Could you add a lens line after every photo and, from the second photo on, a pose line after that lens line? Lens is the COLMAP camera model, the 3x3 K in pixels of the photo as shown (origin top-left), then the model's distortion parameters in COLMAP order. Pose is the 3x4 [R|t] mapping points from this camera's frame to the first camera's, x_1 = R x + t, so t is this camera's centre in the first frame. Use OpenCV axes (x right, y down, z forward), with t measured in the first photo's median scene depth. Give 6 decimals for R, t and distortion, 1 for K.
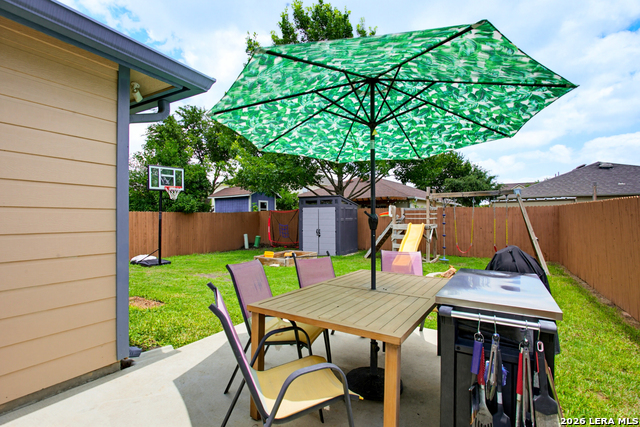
lens RADIAL K [[319.9, 0, 320.0], [0, 319.9, 213.5], [0, 0, 1]] dist [0.000304, 0.000019]
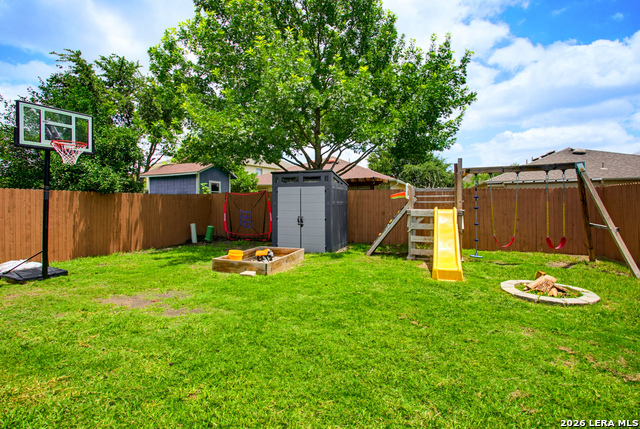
lens RADIAL K [[306.3, 0, 320.3], [0, 306.3, 201.3], [0, 0, 1]] dist [-0.015878, -0.000094]
pose [[0.982327, 0.006099, 0.187074, -0.091817], [-0.005672, 0.999980, -0.002815, 0.016299], [-0.187087, 0.001705, 0.982342, 0.302518]]
